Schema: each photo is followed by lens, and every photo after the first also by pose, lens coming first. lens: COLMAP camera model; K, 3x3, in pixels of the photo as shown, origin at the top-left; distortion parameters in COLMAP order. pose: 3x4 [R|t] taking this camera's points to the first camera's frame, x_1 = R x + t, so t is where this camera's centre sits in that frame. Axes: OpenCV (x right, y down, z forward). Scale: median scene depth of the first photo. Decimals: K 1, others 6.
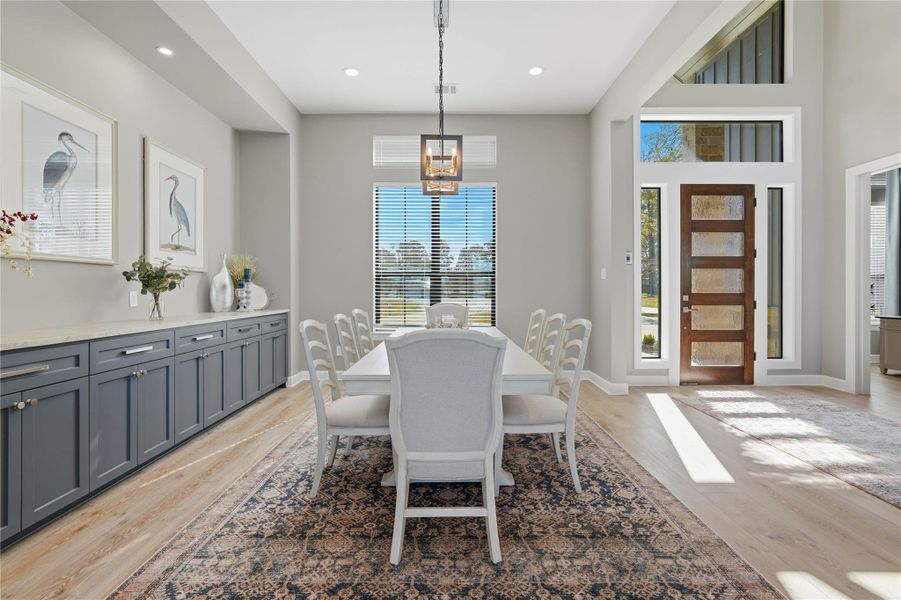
lens RADIAL K [[412.9, 0, 449.8], [0, 412.9, 294.7], [0, 0, 1]] dist [-0.004241, 0.000219]
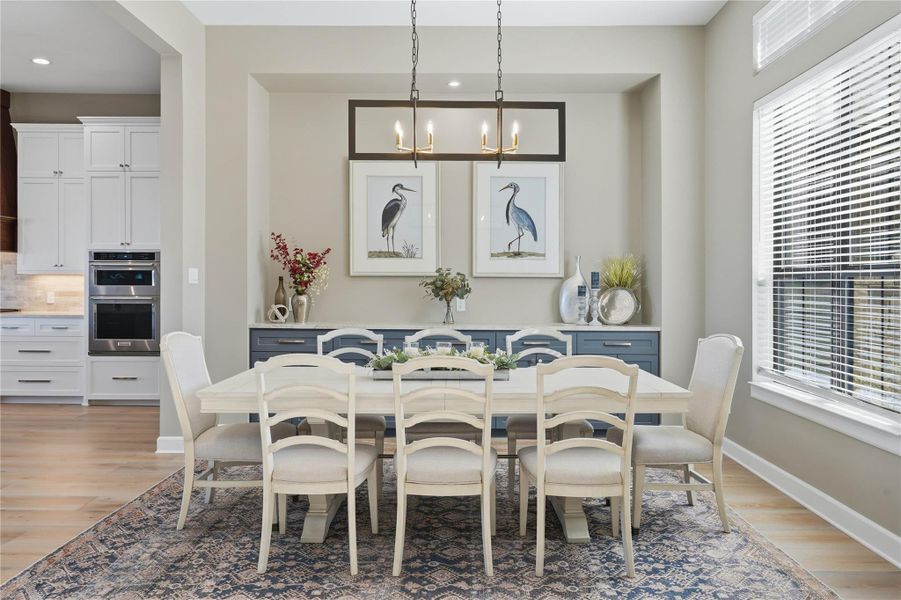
lens RADIAL K [[693.5, 0, 451.4], [0, 693.5, 290.1], [0, 0, 1]] dist [-0.000531, 0.001995]
pose [[-0.021615, 0.009034, -0.999726, 1.014339], [-0.016723, 0.999816, 0.009396, -0.041087], [0.999626, 0.016922, -0.021460, 0.875609]]
